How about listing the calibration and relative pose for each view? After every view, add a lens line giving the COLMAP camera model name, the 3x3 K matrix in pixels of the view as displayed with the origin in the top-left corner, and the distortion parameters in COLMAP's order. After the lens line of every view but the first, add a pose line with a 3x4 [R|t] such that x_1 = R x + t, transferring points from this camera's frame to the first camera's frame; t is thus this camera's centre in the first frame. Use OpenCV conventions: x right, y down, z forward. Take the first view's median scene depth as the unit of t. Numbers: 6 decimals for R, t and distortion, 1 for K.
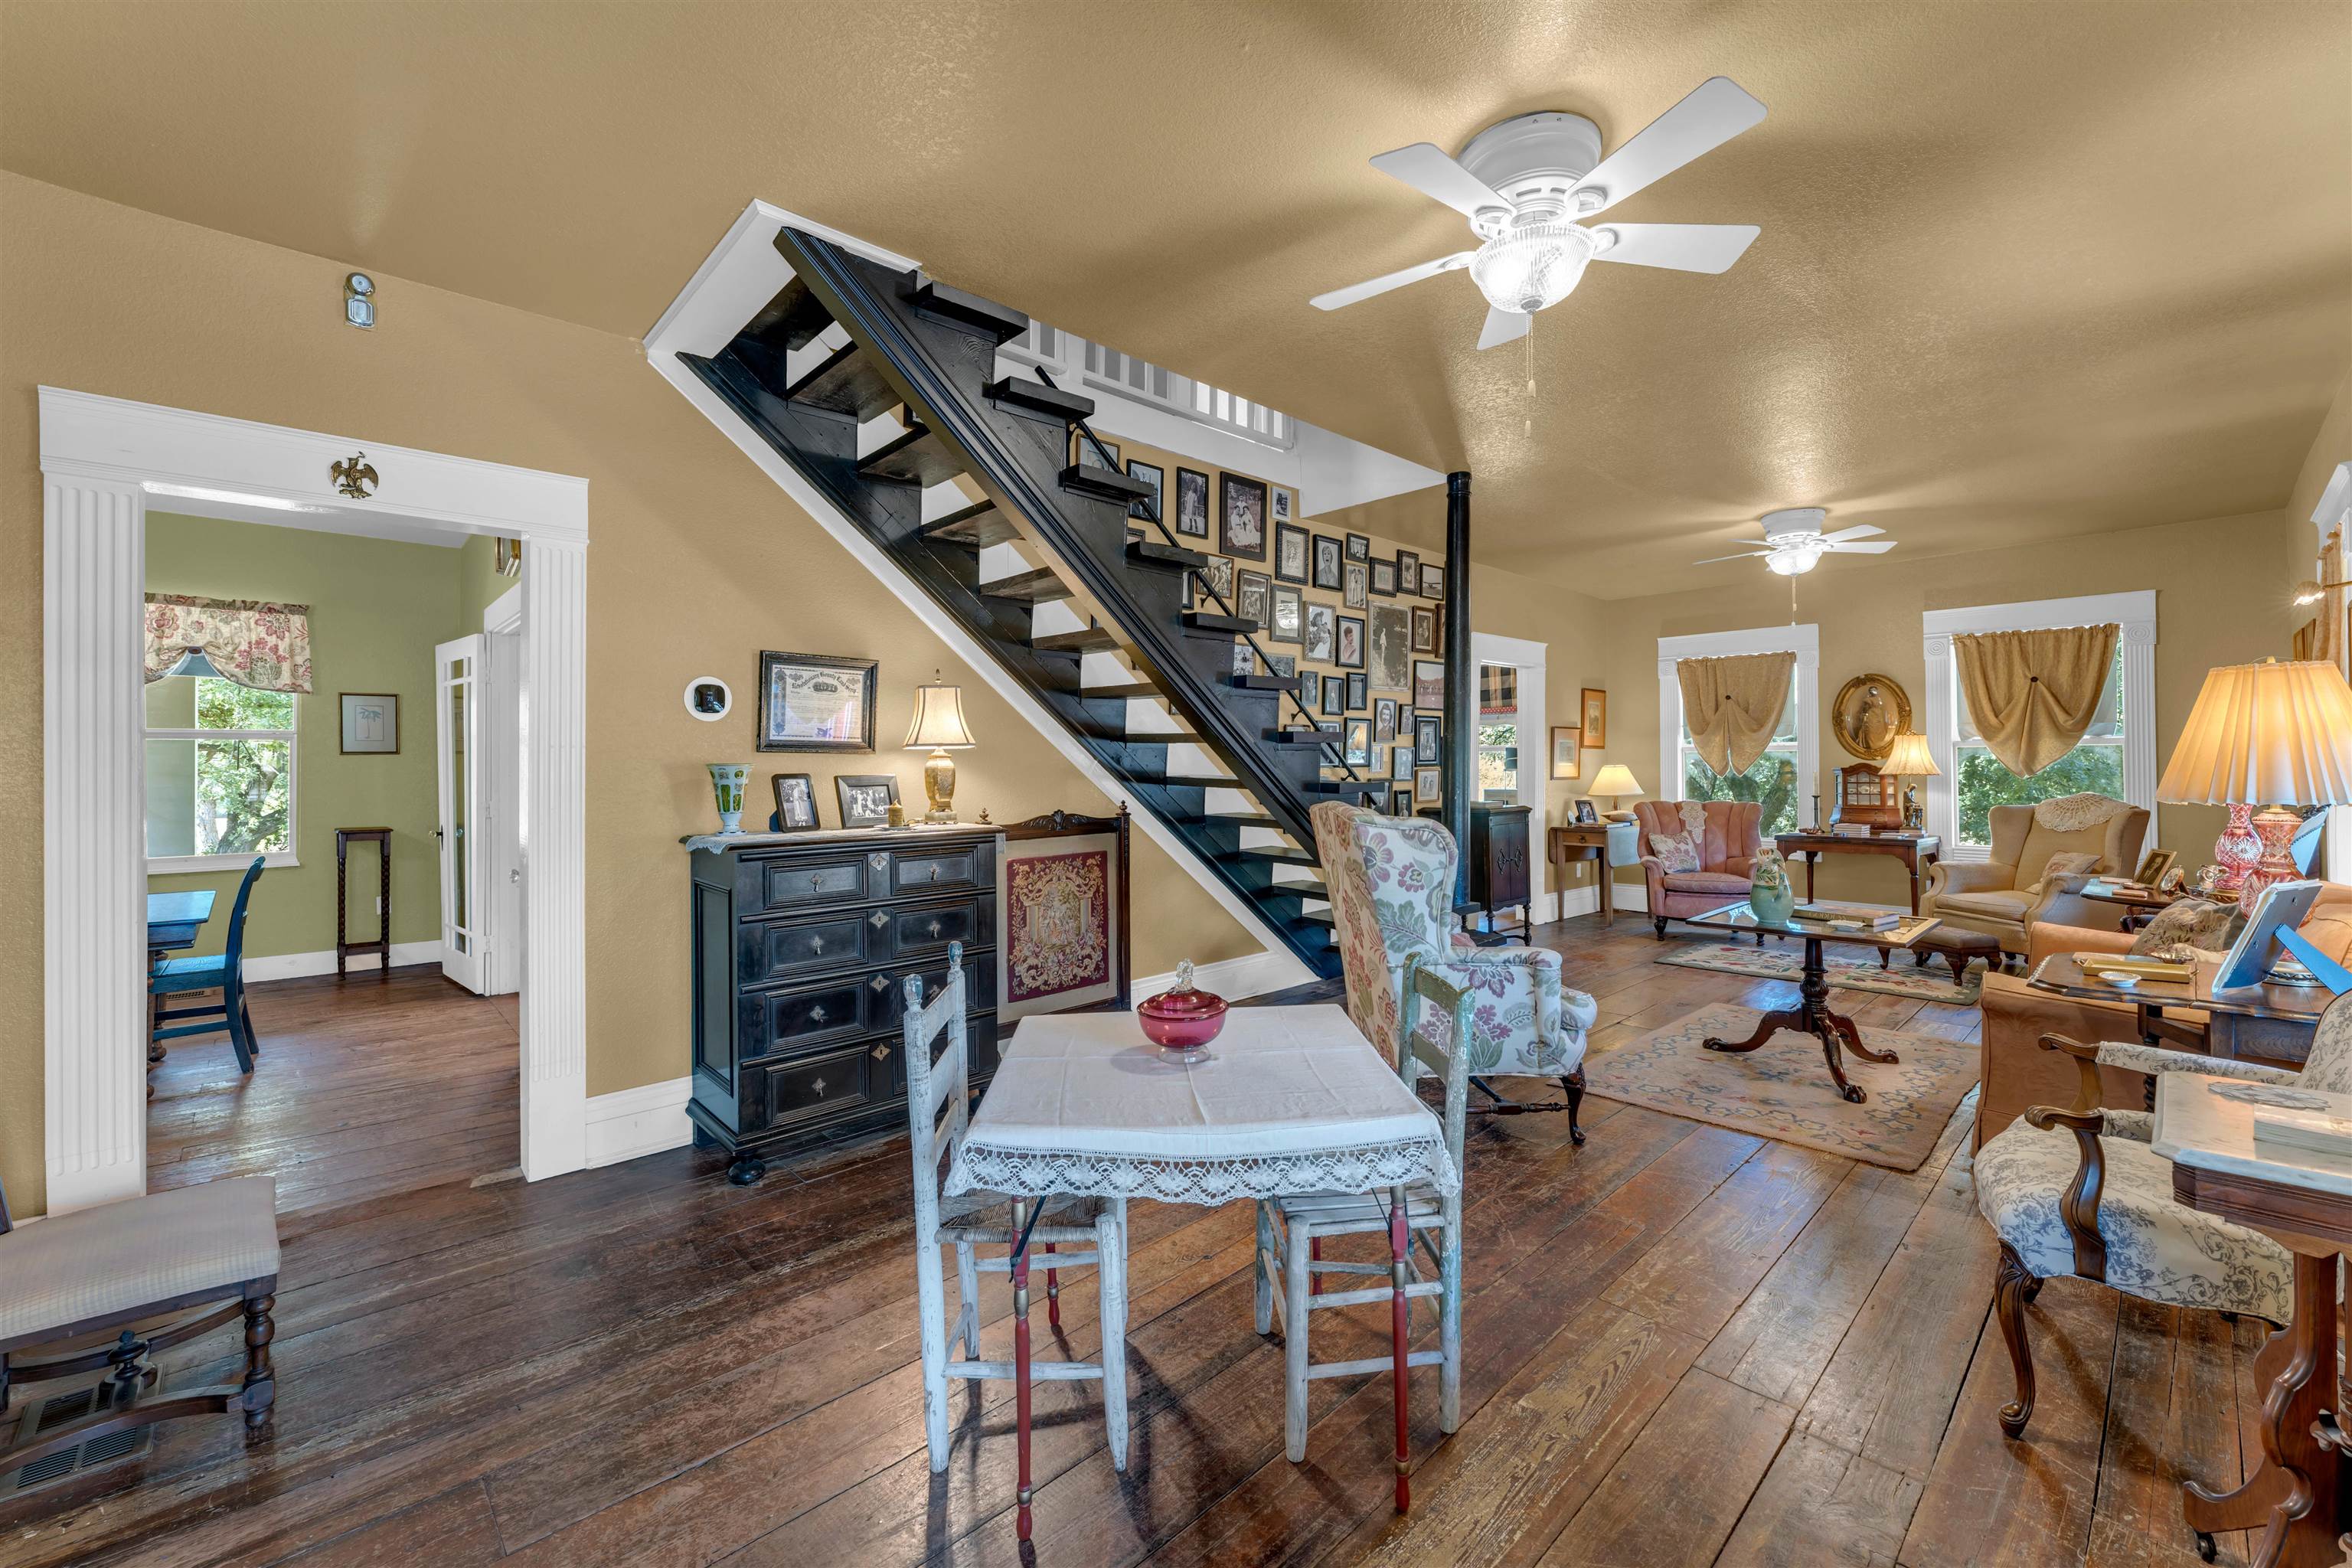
lens RADIAL K [[942.3, 0, 1178.7], [0, 942.3, 769.0], [0, 0, 1]] dist [-0.001563, -0.000034]
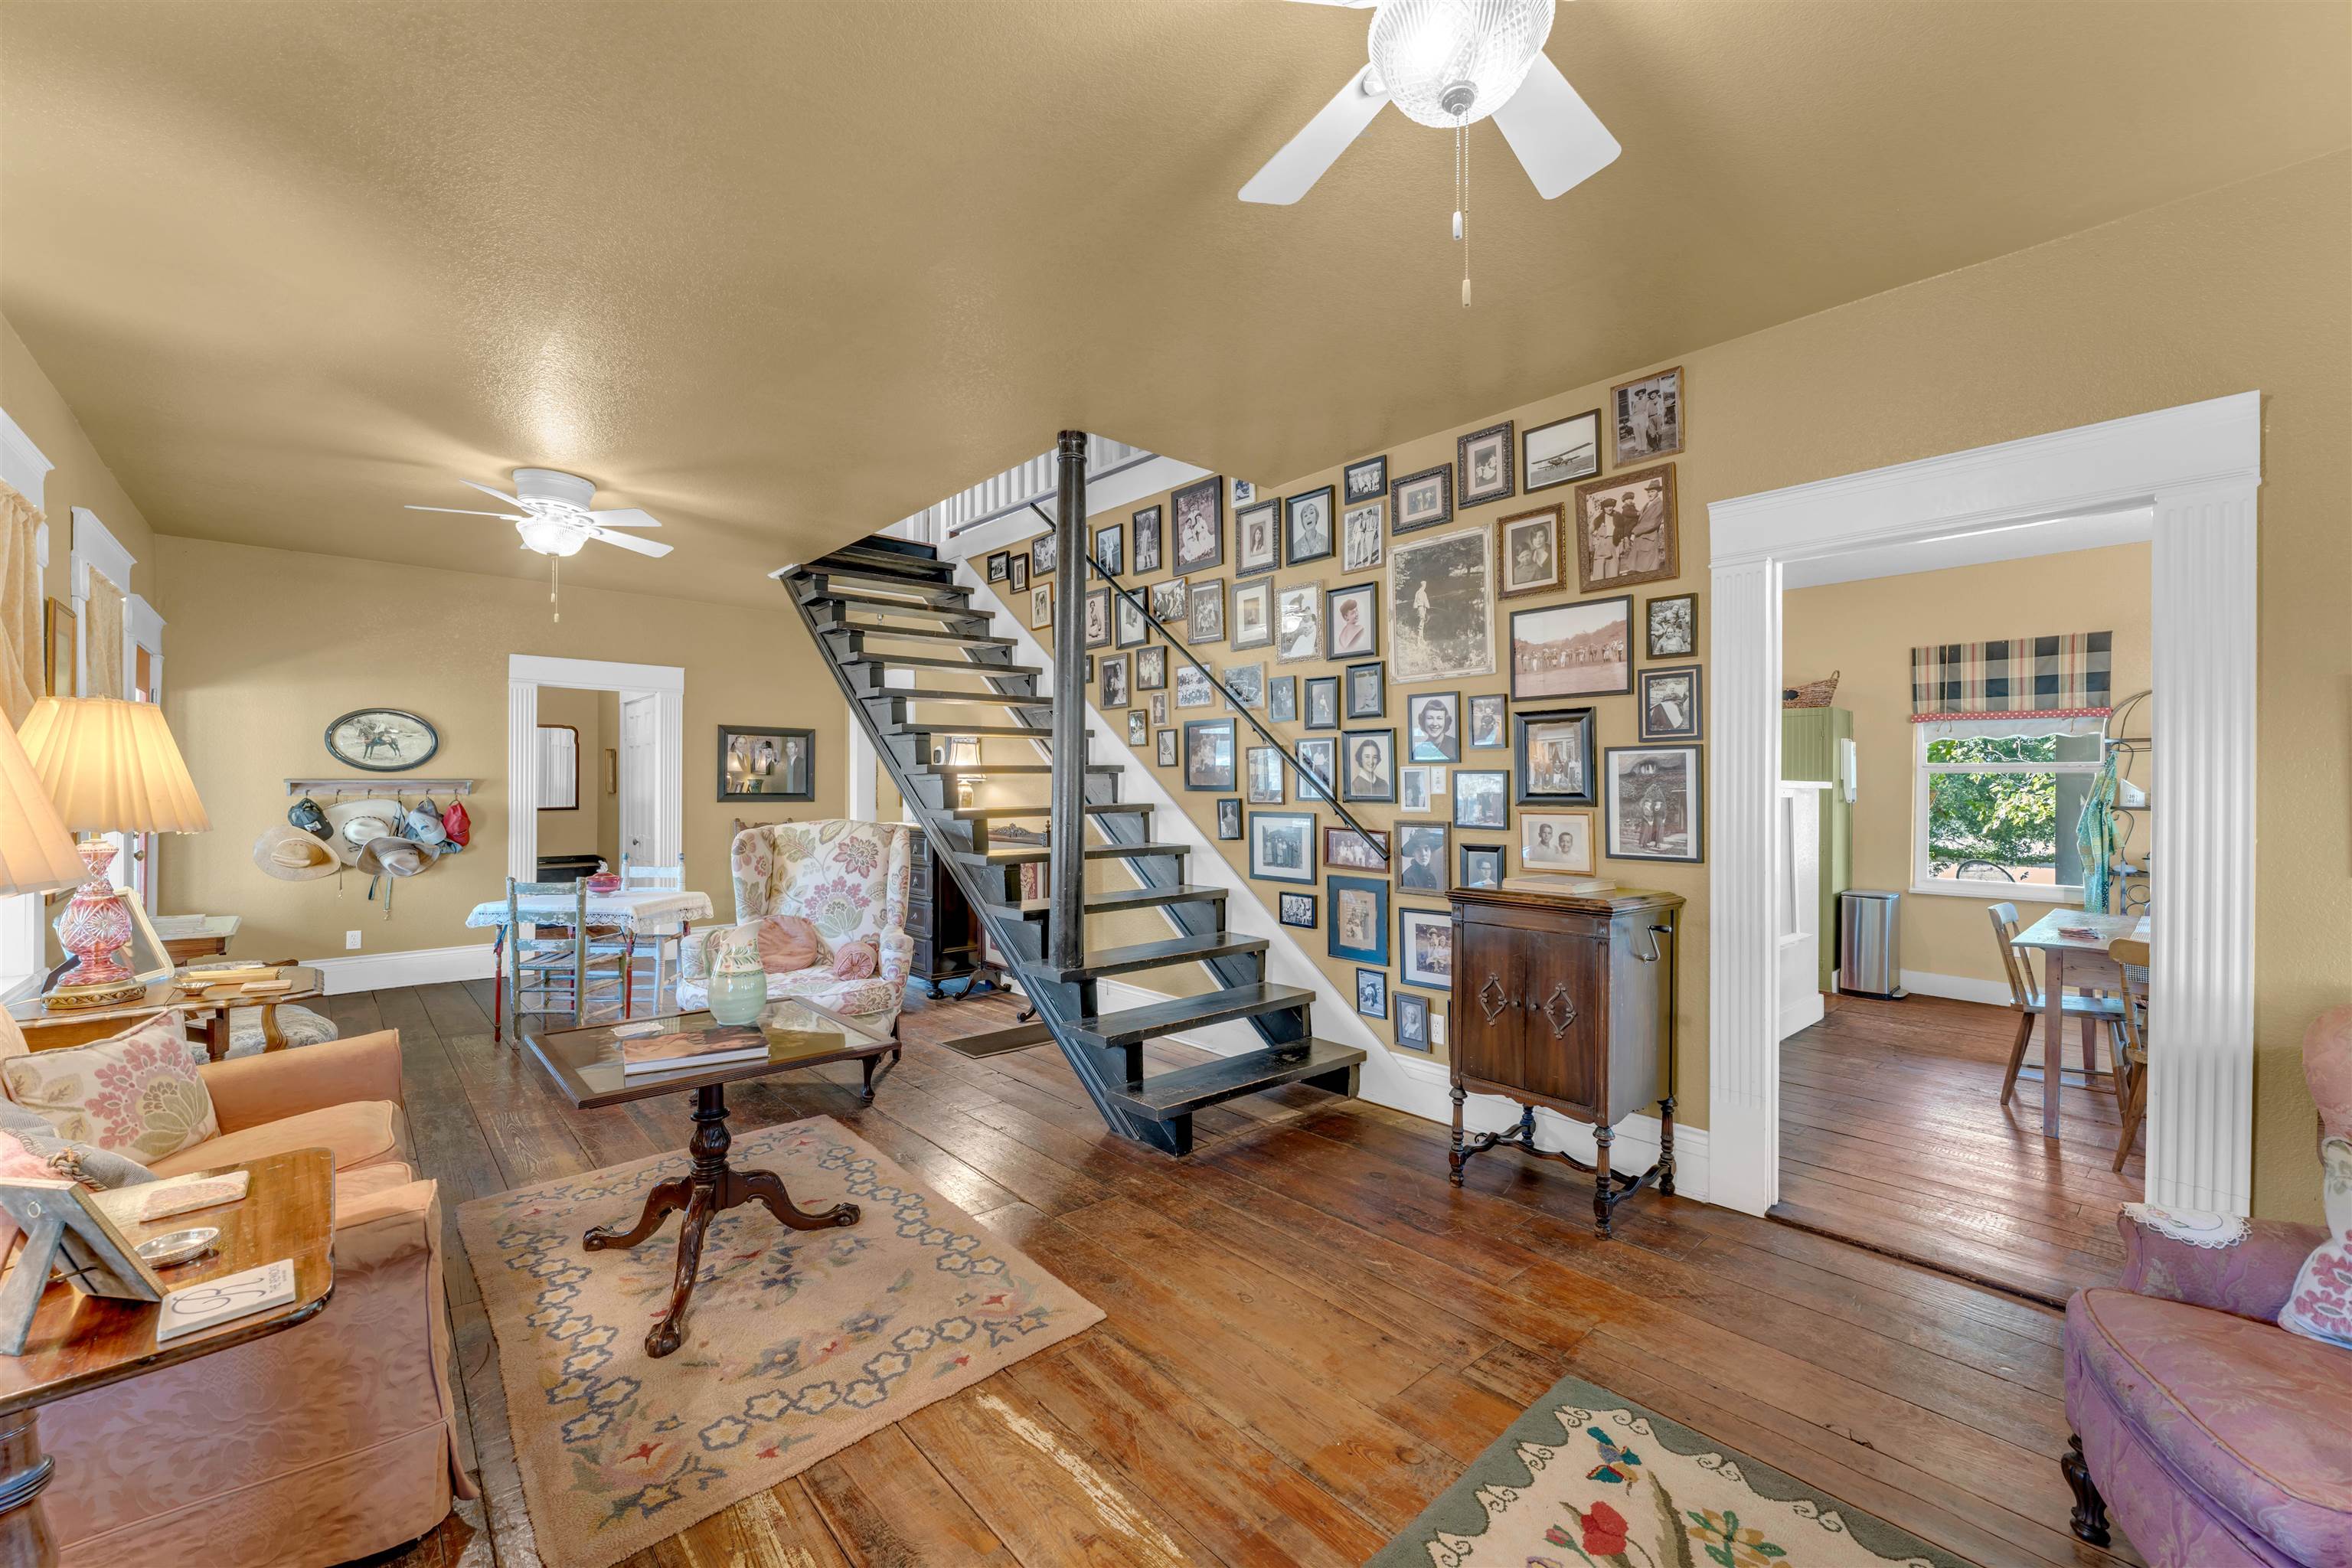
lens RADIAL K [[942.3, 0, 1178.8], [0, 942.3, 784.8], [0, 0, 1]] dist [-0.001563, -0.000034]
pose [[-0.012380, 0.006613, -0.999901, 0.895202], [-0.005644, 0.999962, 0.006683, -0.018829], [0.999907, 0.005726, -0.012343, 0.898388]]
